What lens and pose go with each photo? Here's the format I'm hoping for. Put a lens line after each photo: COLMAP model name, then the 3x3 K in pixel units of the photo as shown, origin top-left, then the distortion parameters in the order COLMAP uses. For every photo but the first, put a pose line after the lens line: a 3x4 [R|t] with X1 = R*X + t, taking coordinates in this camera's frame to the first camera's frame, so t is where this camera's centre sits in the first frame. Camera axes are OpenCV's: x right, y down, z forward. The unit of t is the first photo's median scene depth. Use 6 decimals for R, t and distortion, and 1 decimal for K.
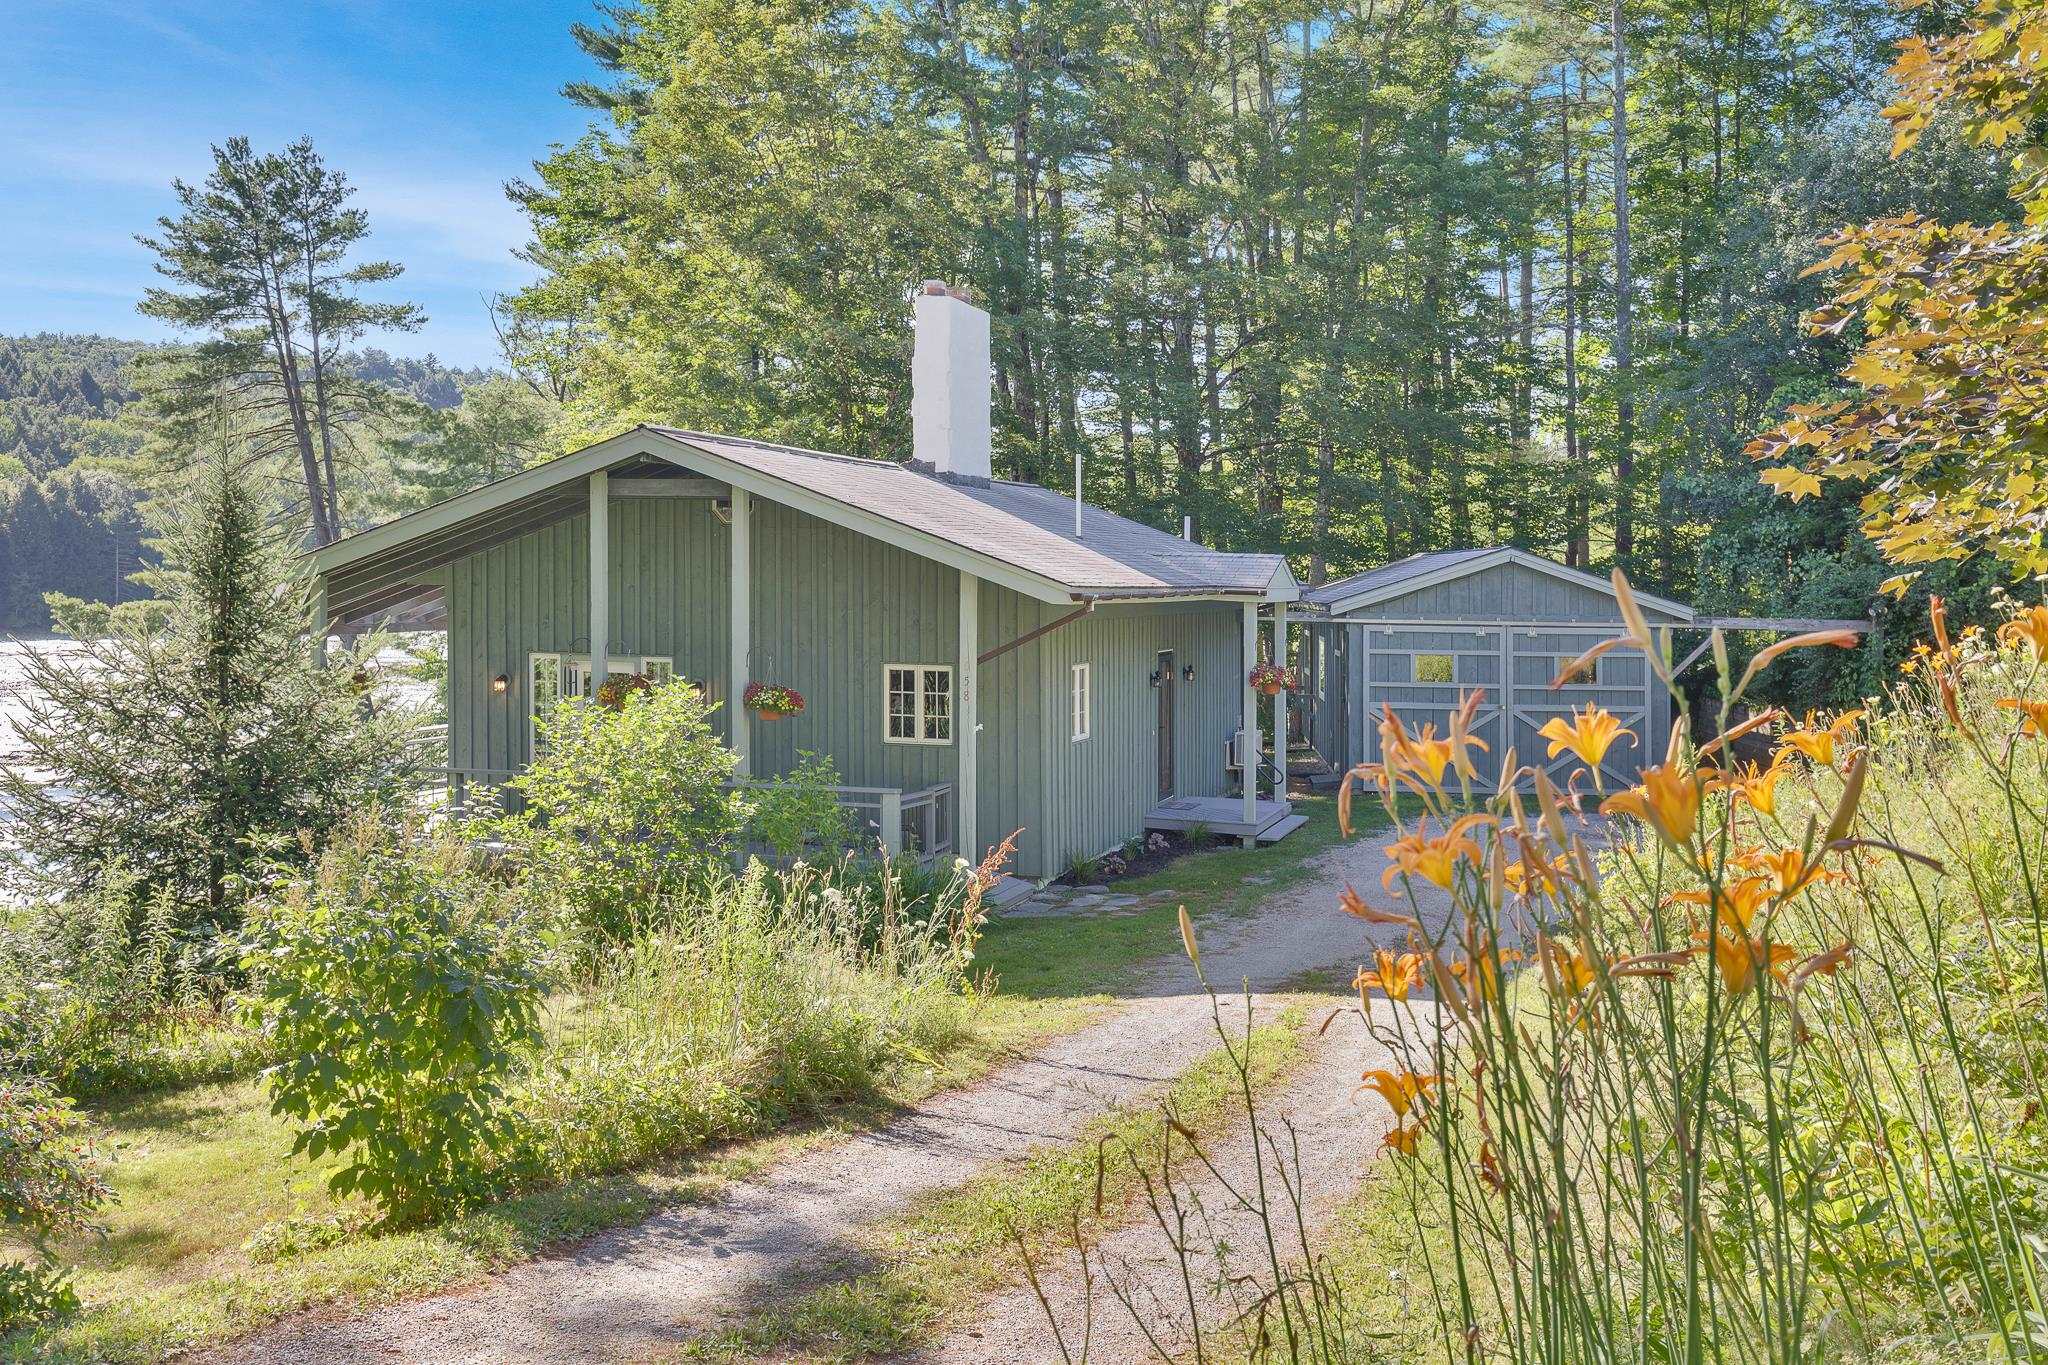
lens RADIAL K [[945.9, 0, 1024.0], [0, 945.9, 682.5], [0, 0, 1]] dist [-0.000433, 0.000087]
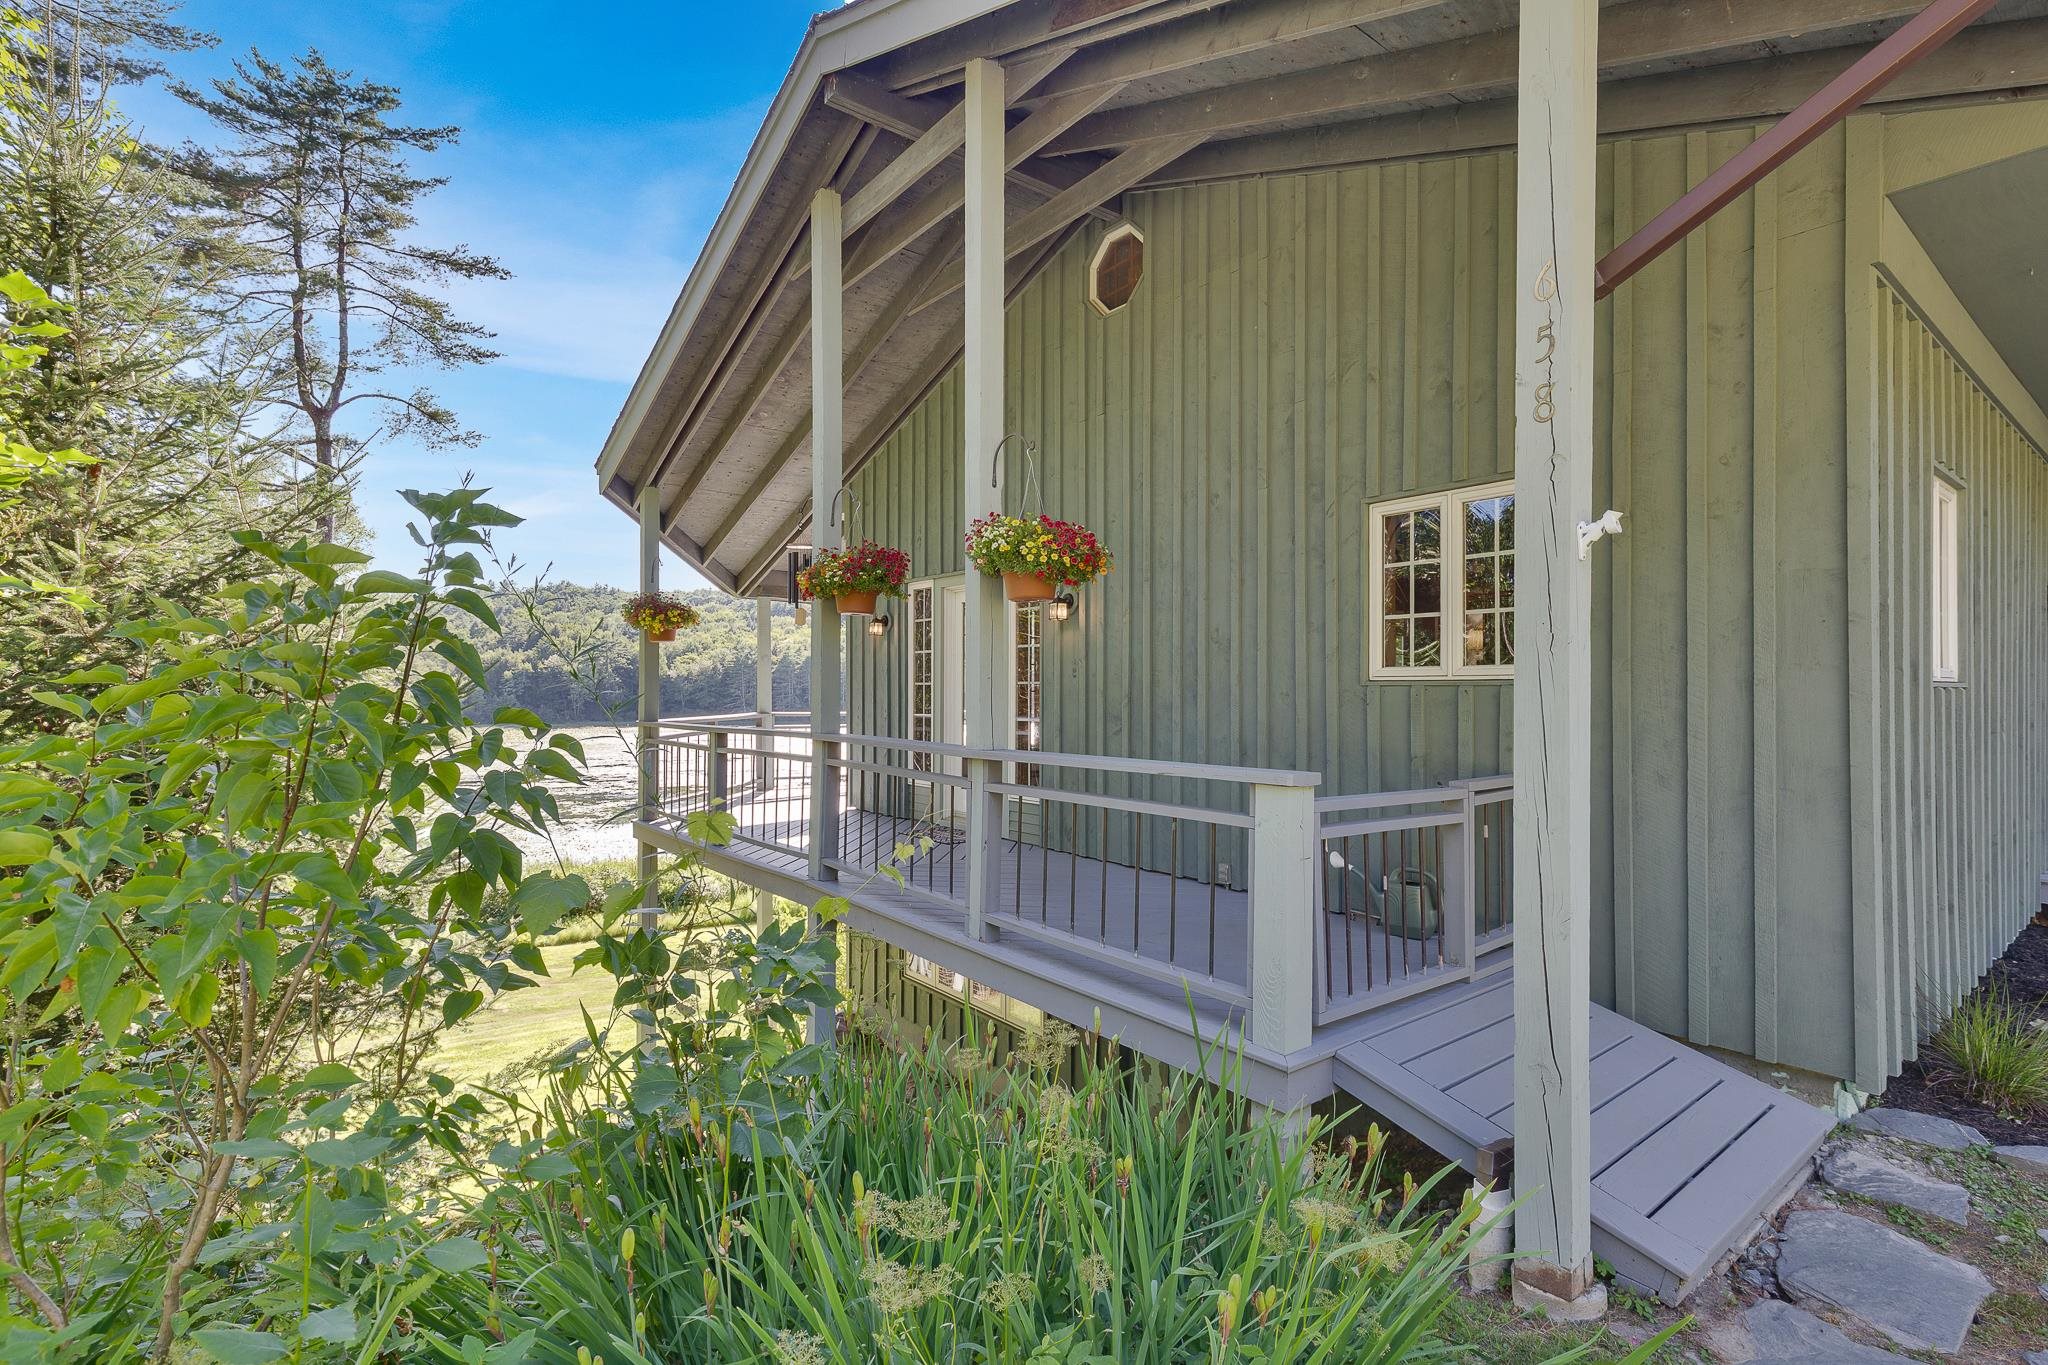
lens RADIAL K [[945.9, 0, 1024.0], [0, 945.9, 682.5], [0, 0, 1]] dist [-0.000433, 0.000087]
pose [[0.808240, -0.012416, -0.588722, -0.020080], [0.004242, 0.999875, -0.015263, 0.069924], [0.588838, 0.009838, 0.808191, 0.553561]]
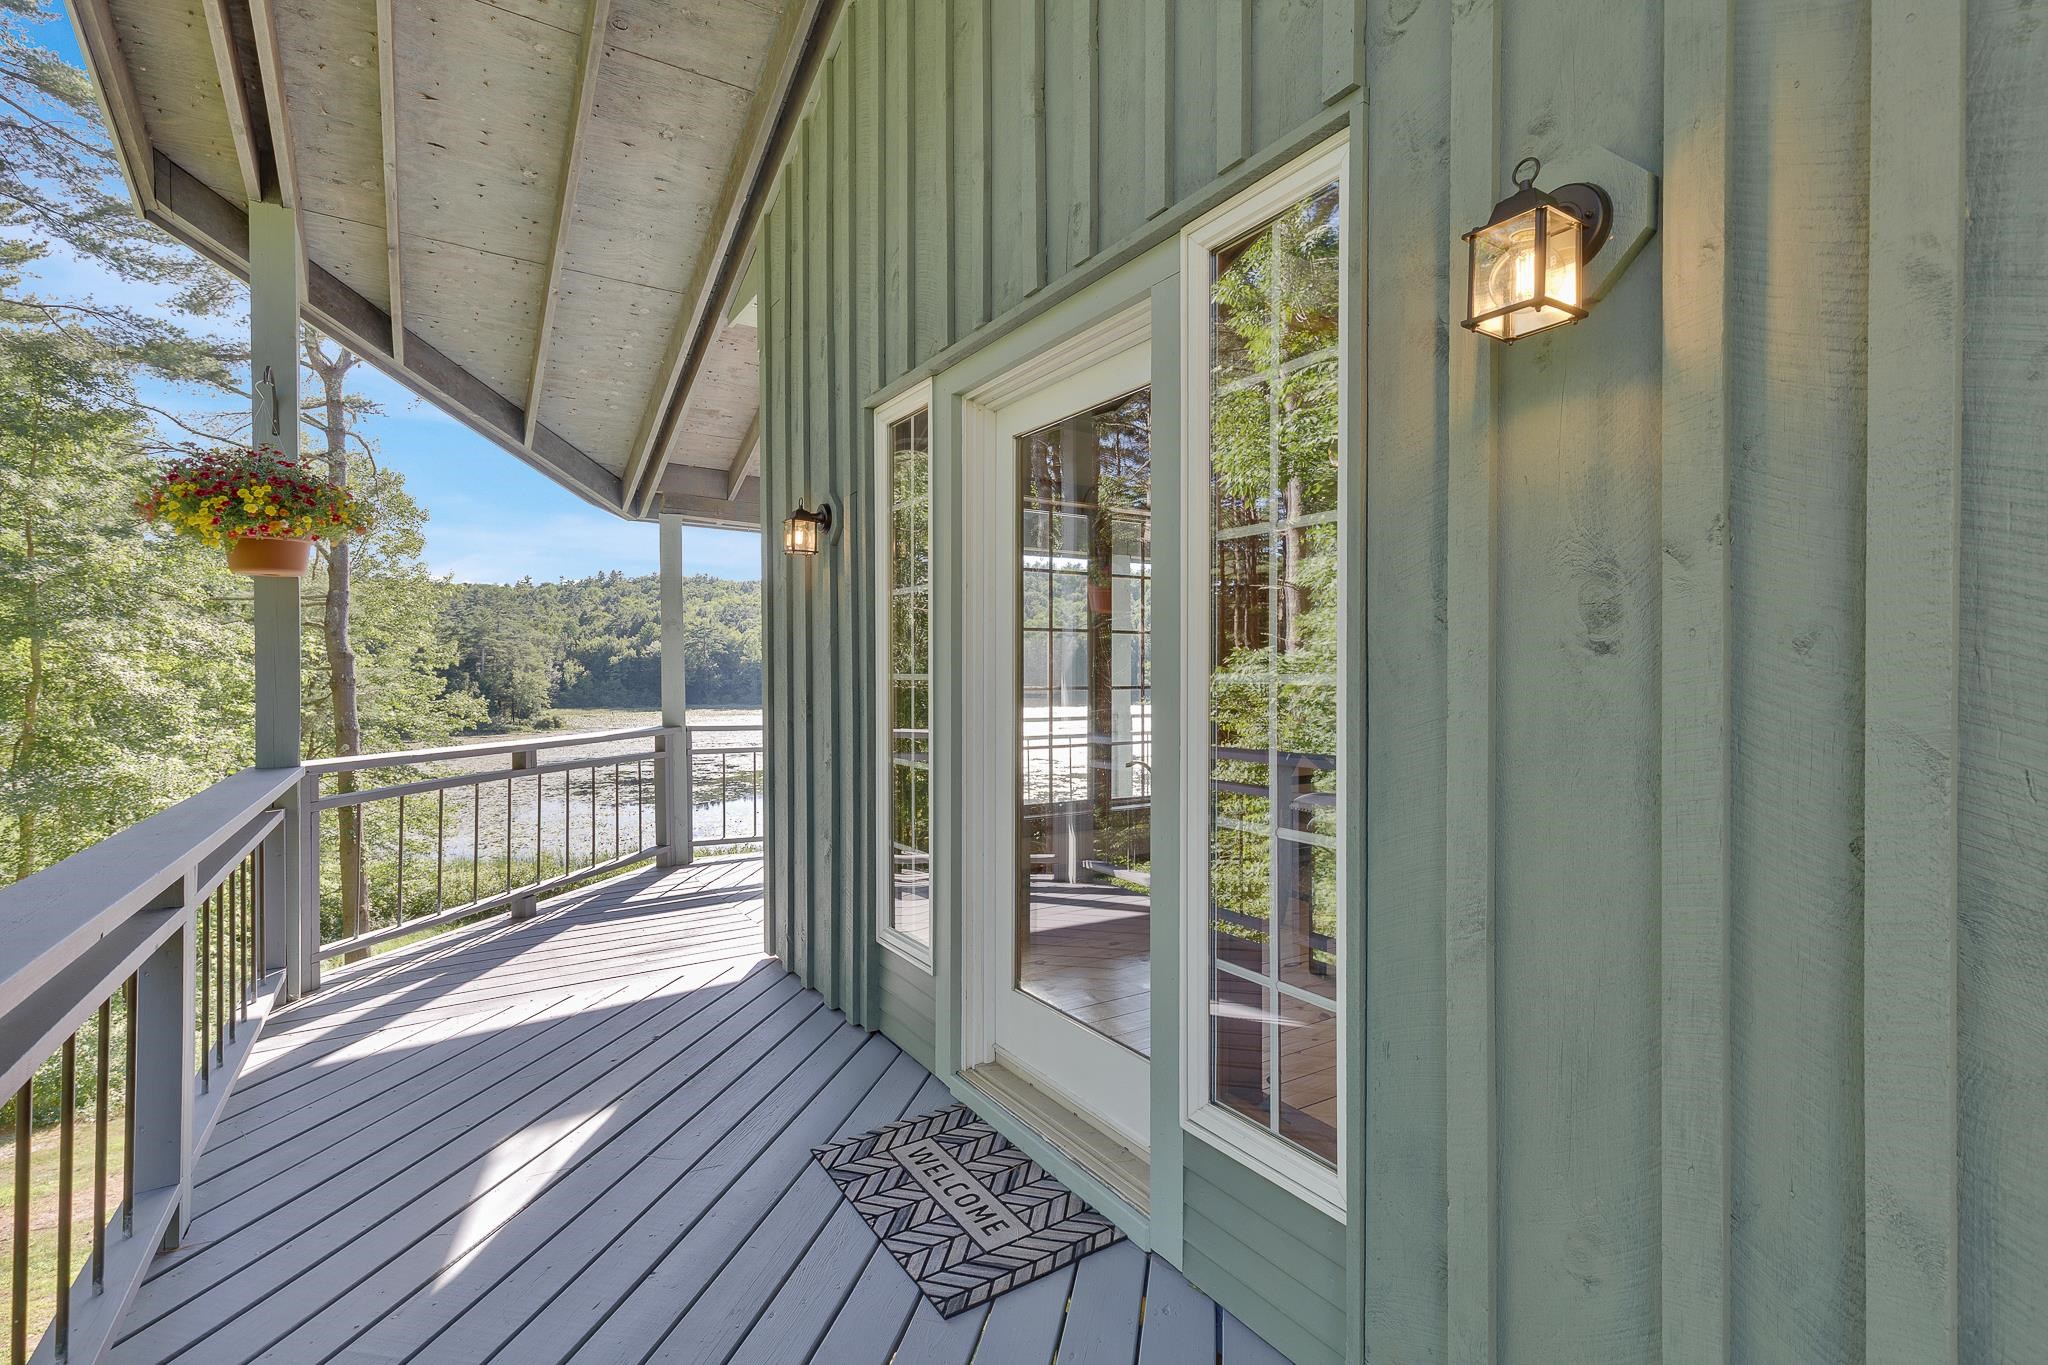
lens RADIAL K [[945.9, 0, 1024.0], [0, 945.9, 682.5], [0, 0, 1]] dist [-0.000433, 0.000087]
pose [[0.757483, -0.003247, -0.652846, -0.369736], [0.002219, 0.999995, -0.002399, 0.059967], [0.652851, 0.000368, 0.757487, 0.985043]]
